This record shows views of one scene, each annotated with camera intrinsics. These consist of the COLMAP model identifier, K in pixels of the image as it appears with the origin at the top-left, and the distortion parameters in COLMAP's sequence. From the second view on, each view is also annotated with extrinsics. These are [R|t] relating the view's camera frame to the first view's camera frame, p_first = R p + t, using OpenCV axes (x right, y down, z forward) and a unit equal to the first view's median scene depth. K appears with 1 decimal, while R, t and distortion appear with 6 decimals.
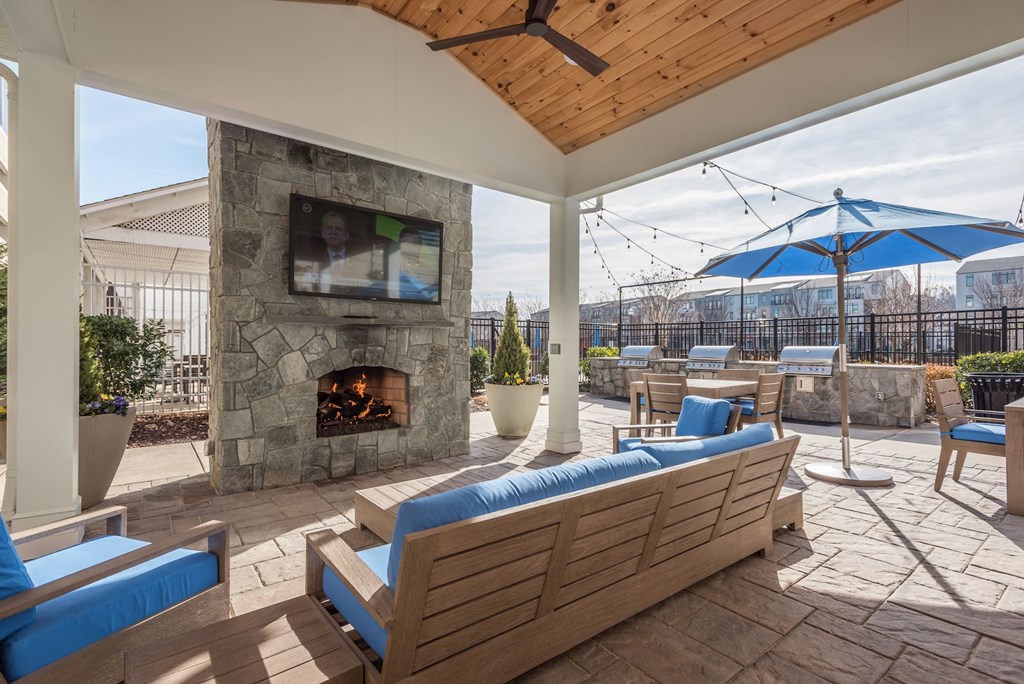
lens RADIAL K [[479.0, 0, 510.7], [0, 479.0, 343.8], [0, 0, 1]] dist [0.012524, -0.000216]
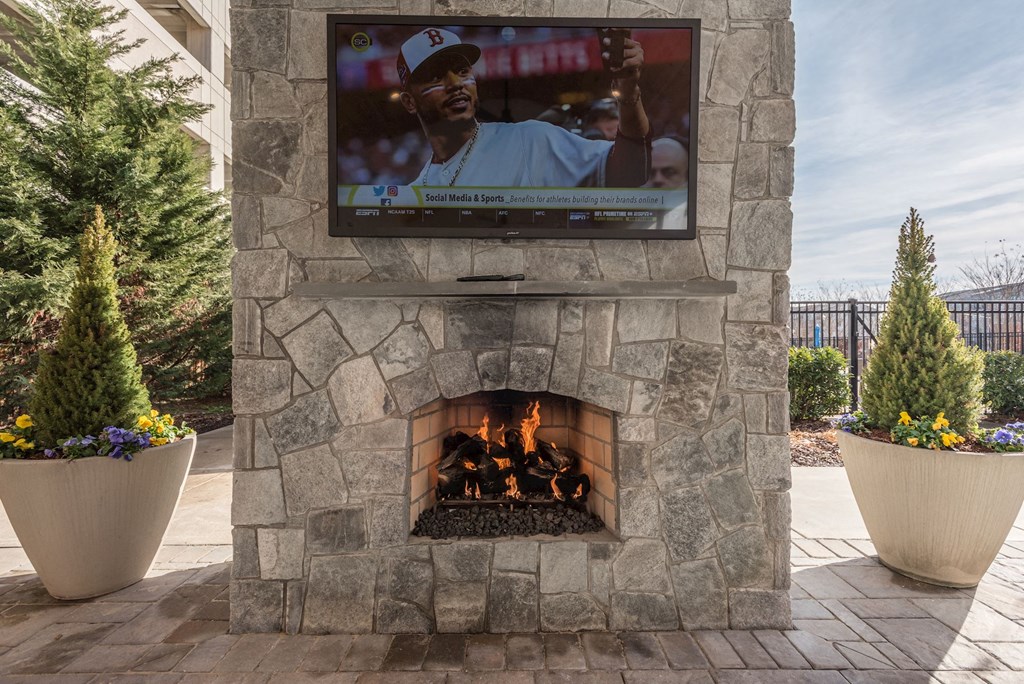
lens RADIAL K [[479.0, 0, 510.7], [0, 479.0, 343.8], [0, 0, 1]] dist [0.012524, -0.000216]
pose [[0.795470, -0.006560, -0.605958, -0.032026], [0.005600, 0.999978, -0.003475, 0.004688], [0.605968, -0.000629, 0.795489, 0.628727]]
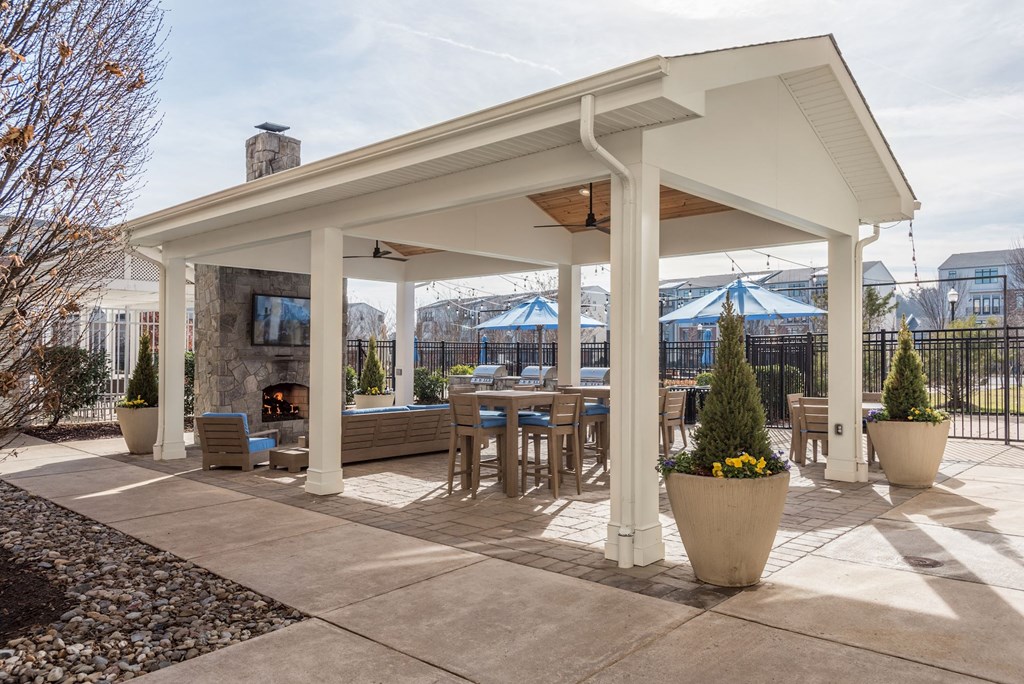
lens RADIAL K [[742.9, 0, 527.6], [0, 742.9, 341.4], [0, 0, 1]] dist [-0.001813, -0.001131]
pose [[0.982814, 0.002747, 0.184577, 0.063881], [-0.000342, 0.999915, -0.013064, -0.069827], [-0.184598, 0.012776, 0.982731, -1.817895]]
